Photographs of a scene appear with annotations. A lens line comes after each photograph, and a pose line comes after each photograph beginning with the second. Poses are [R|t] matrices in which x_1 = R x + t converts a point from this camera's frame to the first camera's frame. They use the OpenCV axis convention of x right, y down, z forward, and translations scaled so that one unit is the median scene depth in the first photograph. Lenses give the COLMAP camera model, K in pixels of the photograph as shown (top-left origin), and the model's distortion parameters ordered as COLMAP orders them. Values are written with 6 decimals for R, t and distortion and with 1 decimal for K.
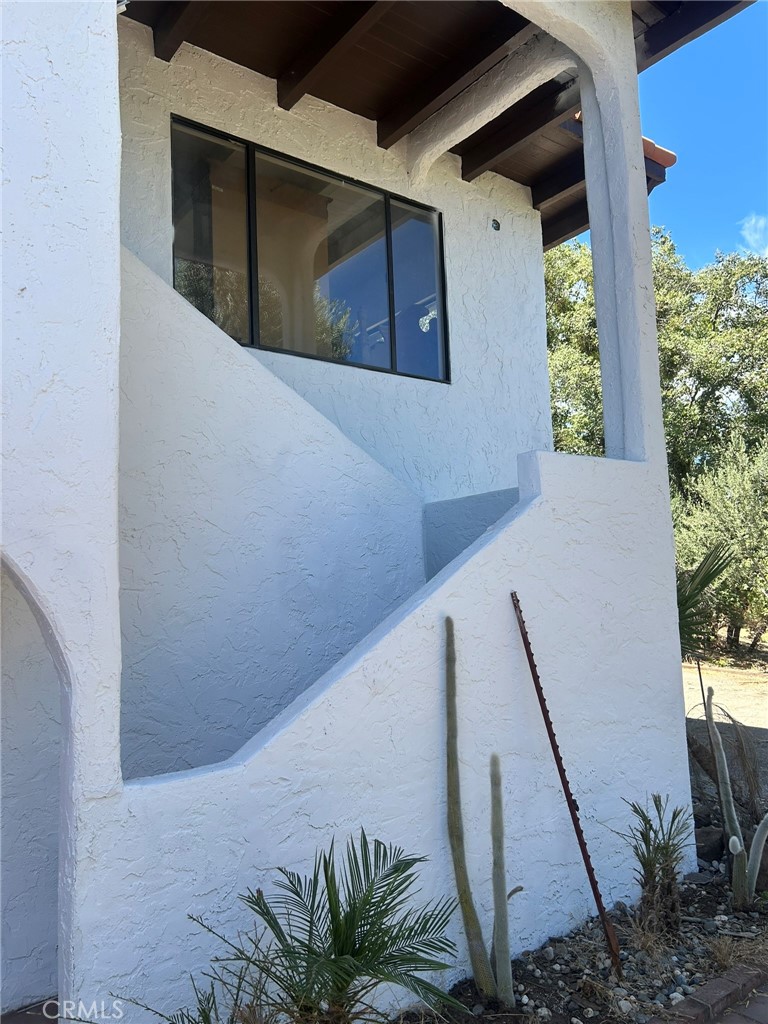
lens RADIAL K [[772.5, 0, 387.8], [0, 772.5, 514.5], [0, 0, 1]] dist [0.047974, -0.061275]
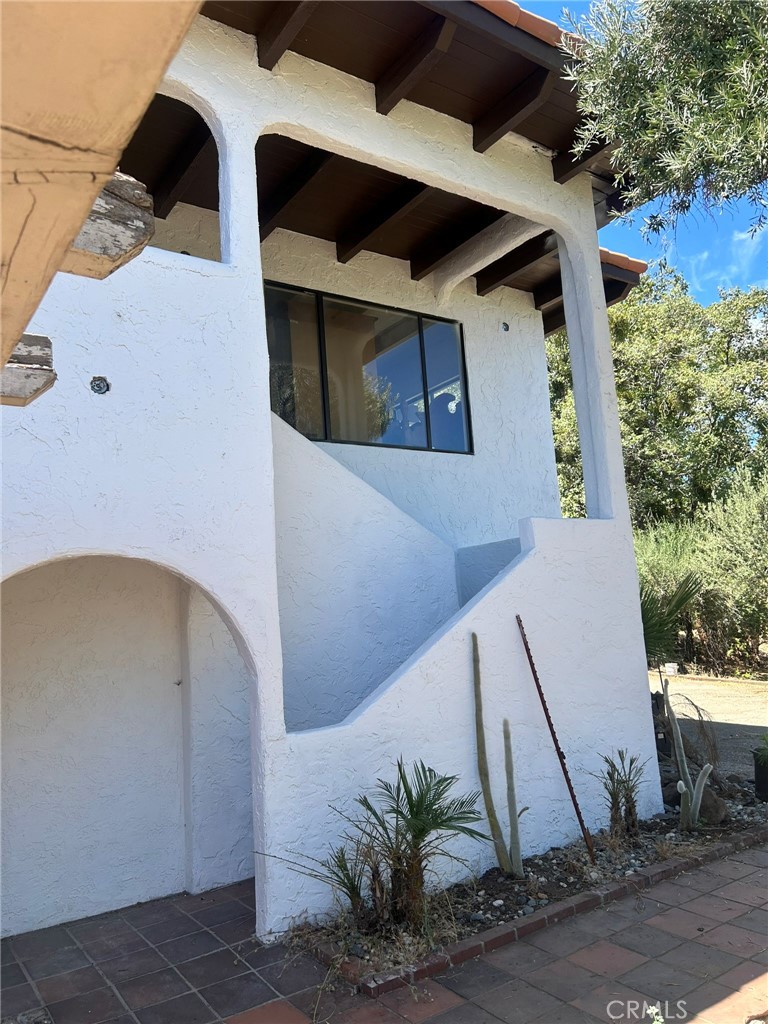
lens RADIAL K [[772.5, 0, 384.7], [0, 772.5, 512.7], [0, 0, 1]] dist [0.047974, -0.061275]
pose [[0.997976, -0.037587, -0.051300, -0.007863], [0.035676, 0.998653, -0.037679, -0.043318], [0.052647, 0.035772, 0.997972, -0.442183]]
